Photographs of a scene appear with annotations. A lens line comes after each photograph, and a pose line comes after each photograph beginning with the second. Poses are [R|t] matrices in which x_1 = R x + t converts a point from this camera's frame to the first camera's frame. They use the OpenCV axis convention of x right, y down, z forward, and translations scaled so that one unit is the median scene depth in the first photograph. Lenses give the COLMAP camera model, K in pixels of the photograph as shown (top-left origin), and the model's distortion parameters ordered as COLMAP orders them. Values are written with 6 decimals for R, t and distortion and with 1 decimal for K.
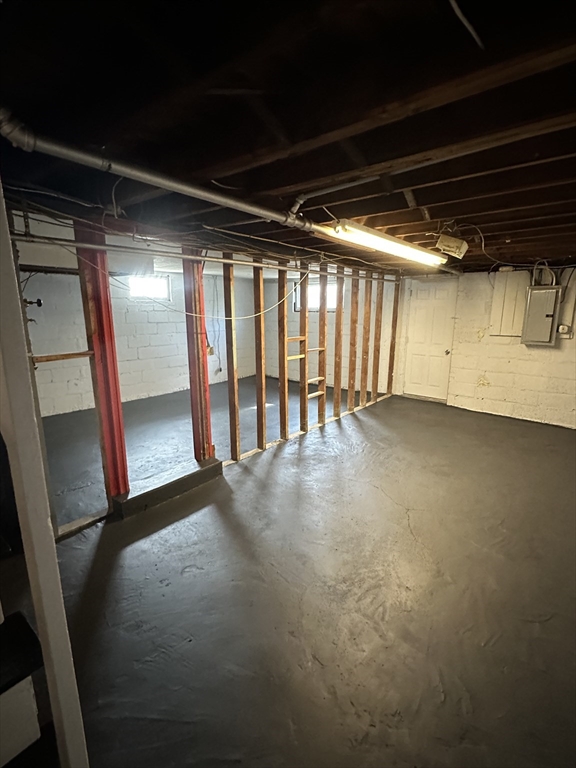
lens RADIAL K [[371.4, 0, 288.0], [0, 371.4, 384.0], [0, 0, 1]] dist [-0.001759, -0.000225]
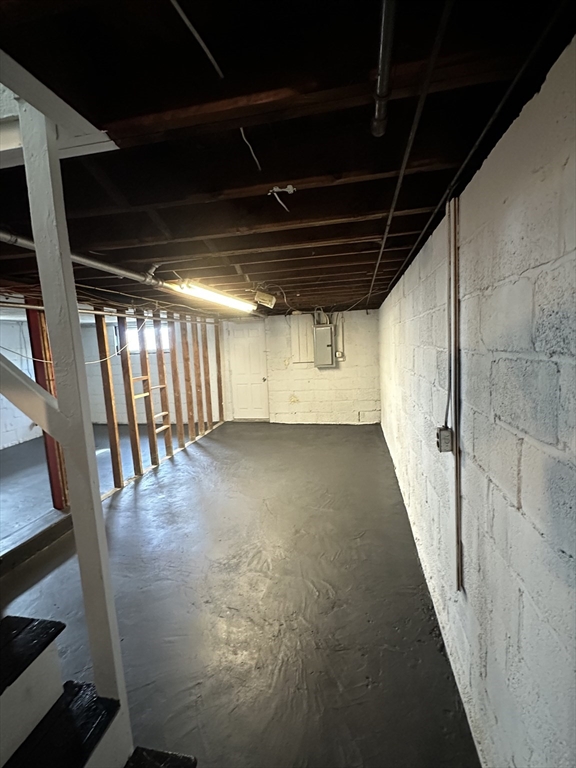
lens RADIAL K [[371.4, 0, 288.0], [0, 371.4, 384.0], [0, 0, 1]] dist [-0.001759, -0.000225]
pose [[0.873004, -0.100837, 0.477174, -0.111532], [0.149598, 0.986594, -0.065207, 0.026407], [-0.464202, 0.128310, 0.876386, -0.132649]]
